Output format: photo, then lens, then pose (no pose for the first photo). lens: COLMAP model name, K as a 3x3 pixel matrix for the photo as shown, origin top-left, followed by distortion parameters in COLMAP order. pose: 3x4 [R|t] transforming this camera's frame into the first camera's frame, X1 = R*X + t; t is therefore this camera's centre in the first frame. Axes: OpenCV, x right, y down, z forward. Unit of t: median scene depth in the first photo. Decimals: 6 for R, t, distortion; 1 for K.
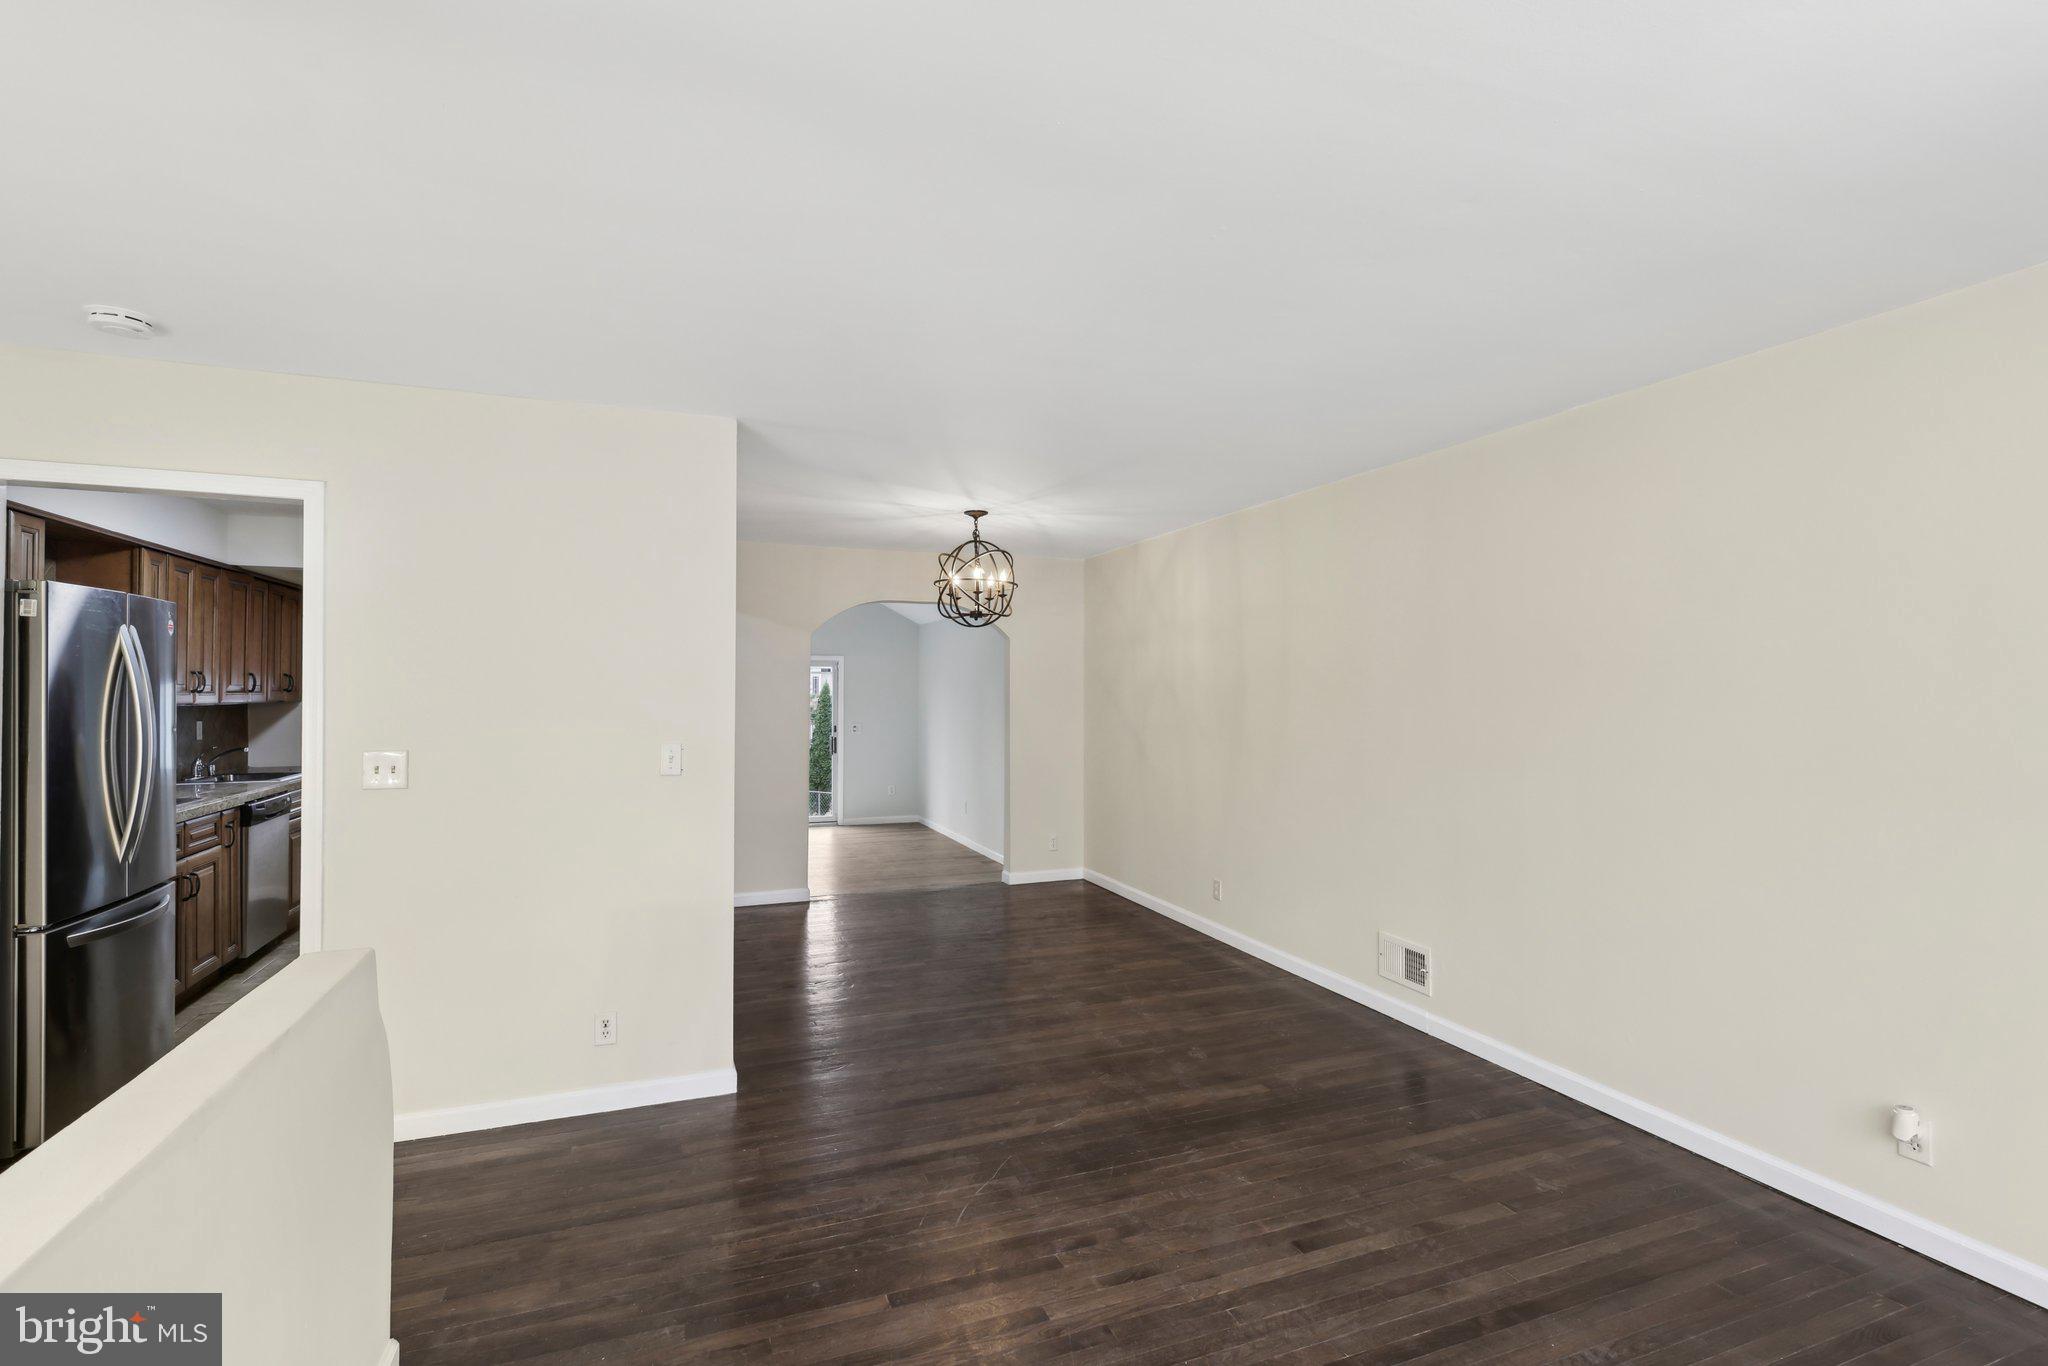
lens RADIAL K [[945.2, 0, 1024.0], [0, 945.2, 683.0], [0, 0, 1]] dist [-0.000640, 0.000115]
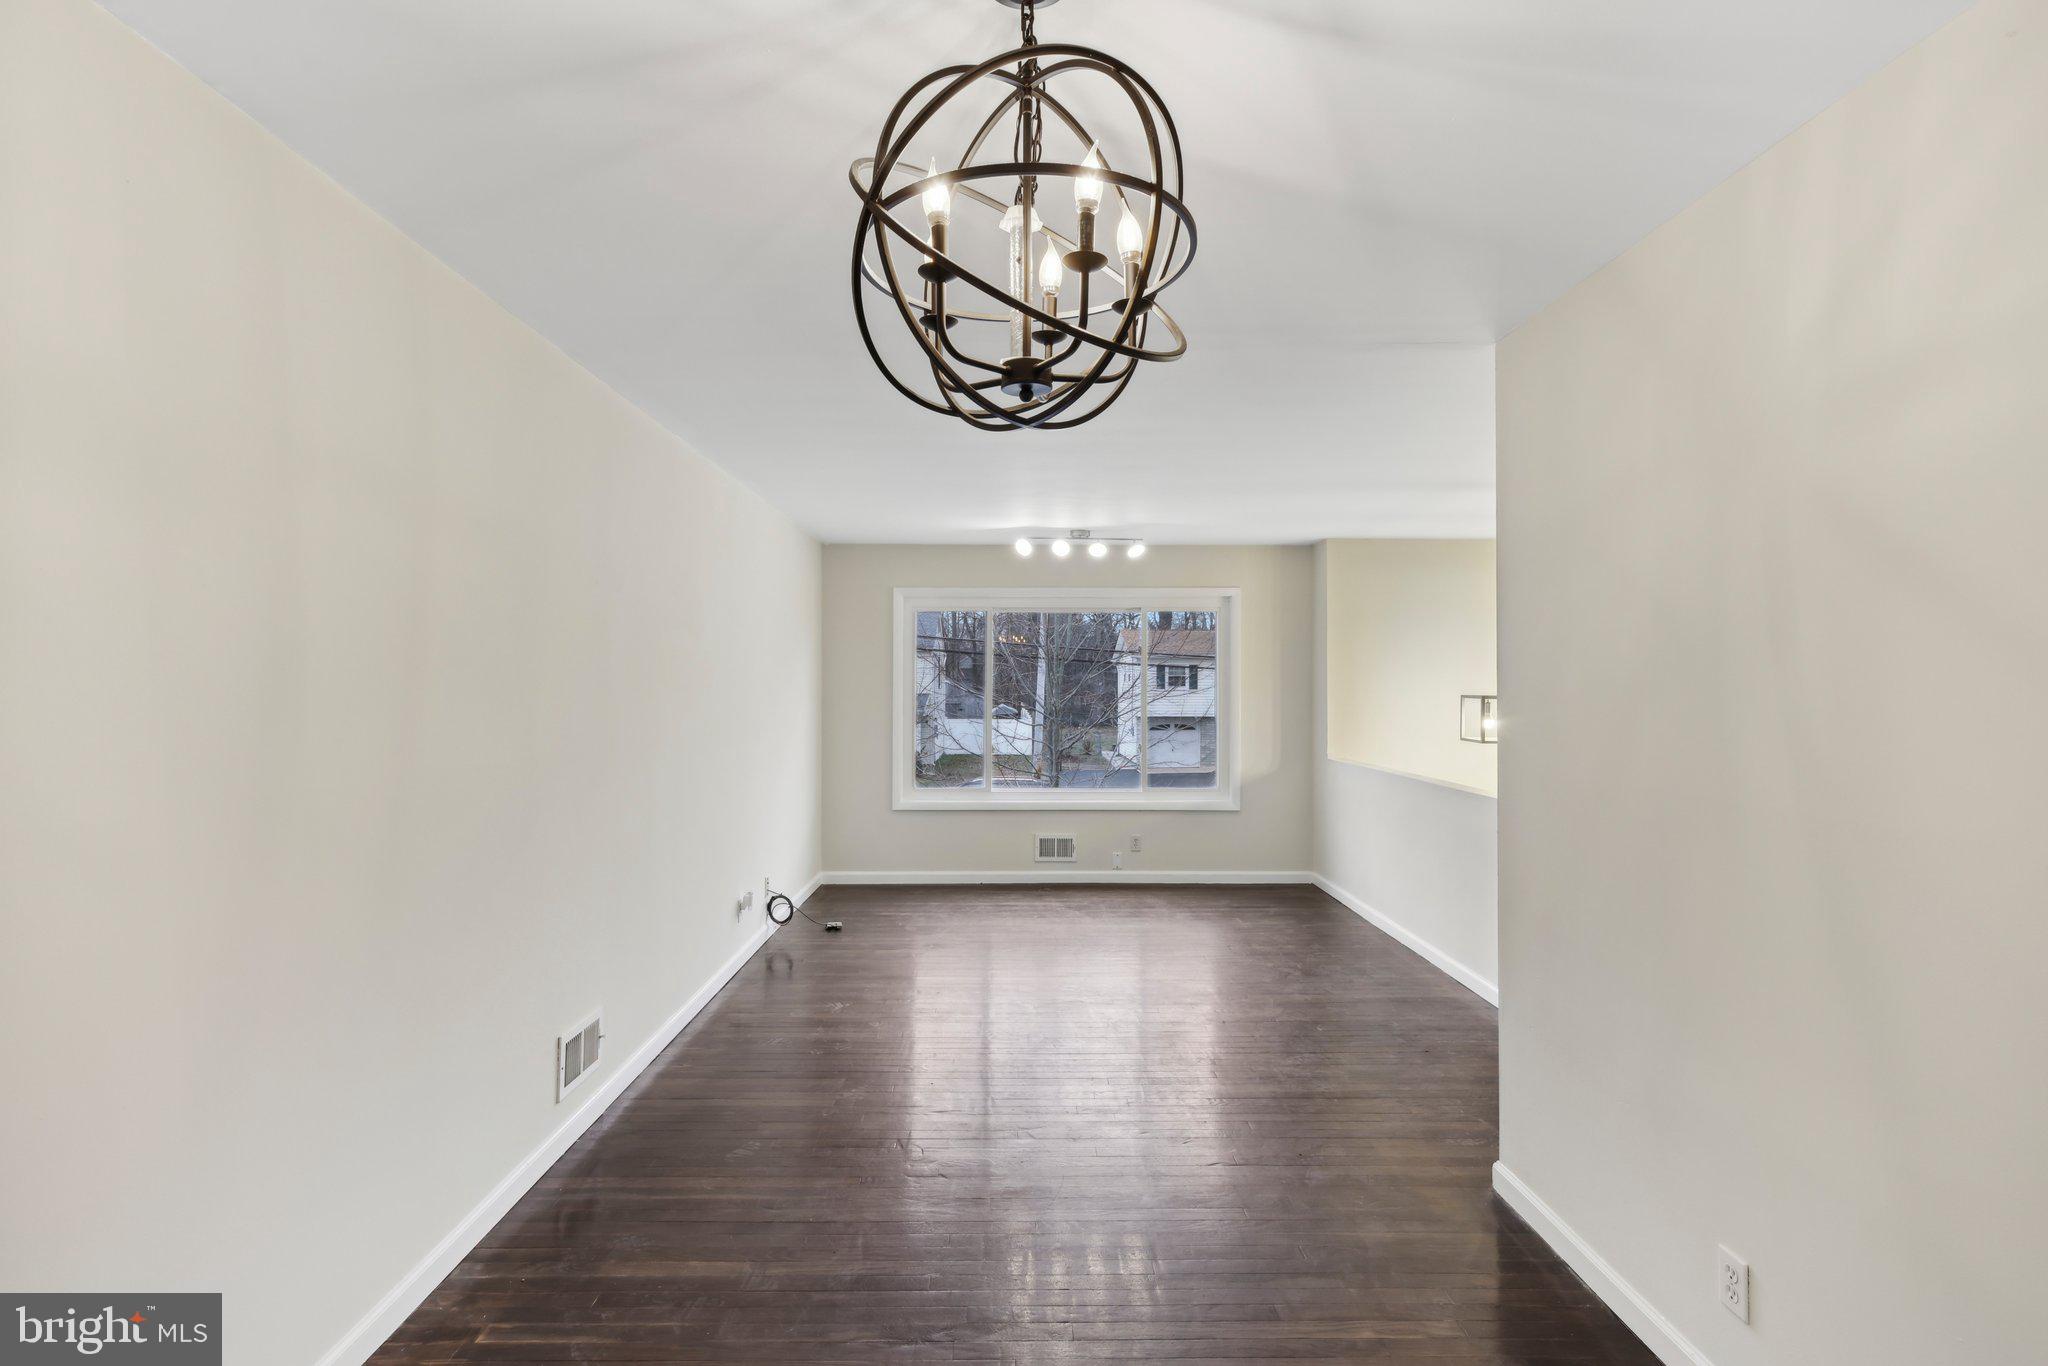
lens RADIAL K [[945.2, 0, 1024.0], [0, 945.2, 683.0], [0, 0, 1]] dist [-0.000640, 0.000115]
pose [[-0.936607, 0.000918, 0.350380, -0.165145], [-0.002844, 0.999944, -0.010225, 0.013021], [-0.350369, -0.010573, -0.936552, 1.447374]]
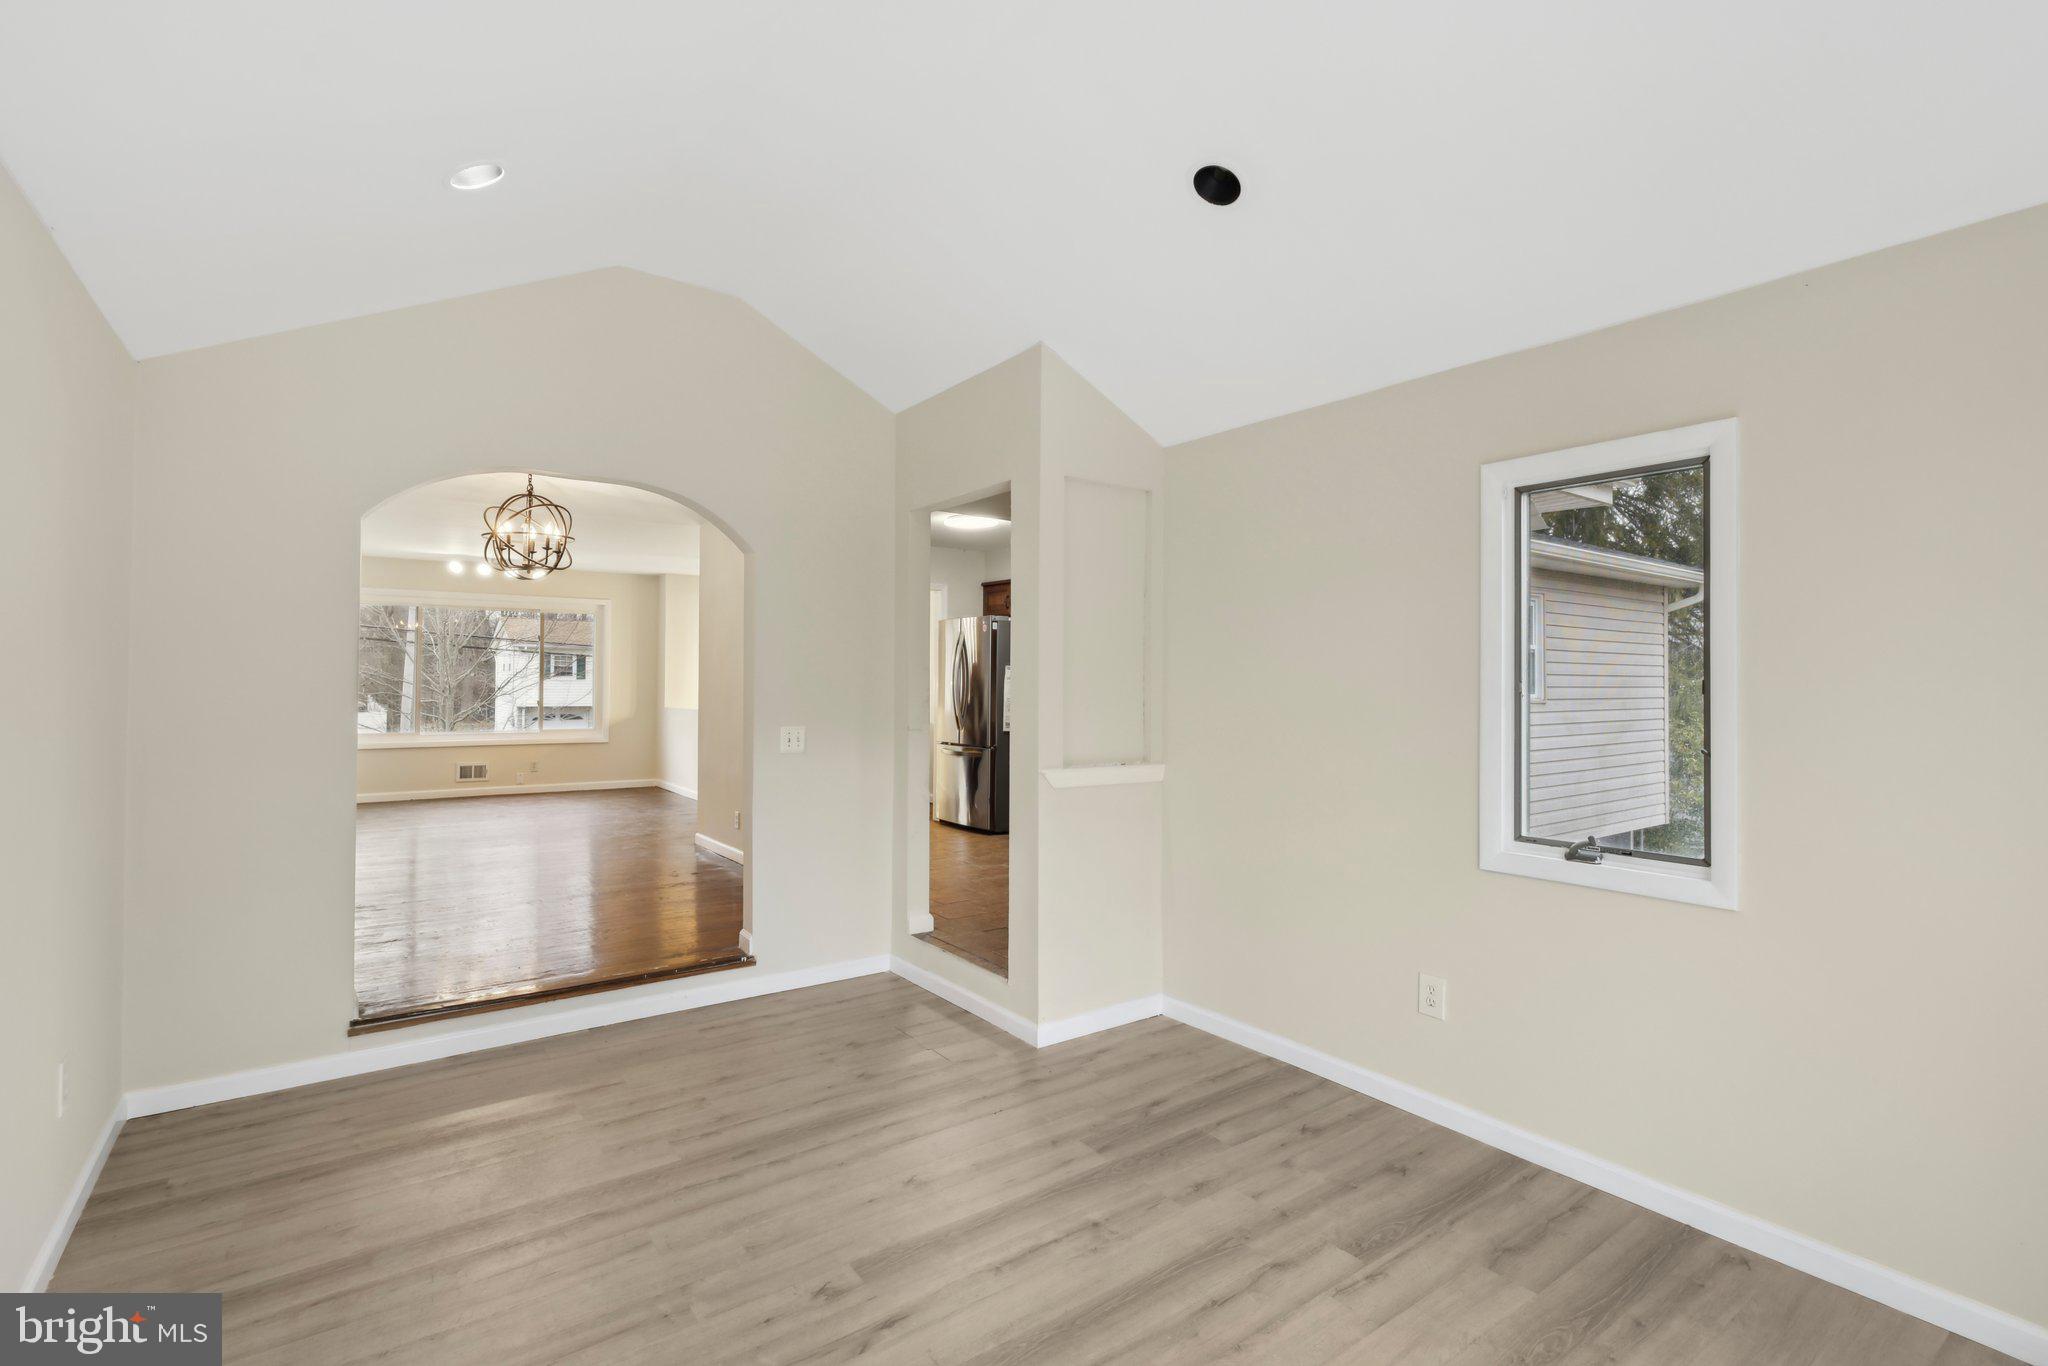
lens RADIAL K [[945.2, 0, 1024.0], [0, 945.2, 683.0], [0, 0, 1]] dist [-0.000640, 0.000115]
pose [[-0.967228, -0.007779, -0.253791, -0.368592], [-0.005950, 0.999951, -0.007973, 0.065433], [0.253840, -0.006202, -0.967226, 2.488956]]
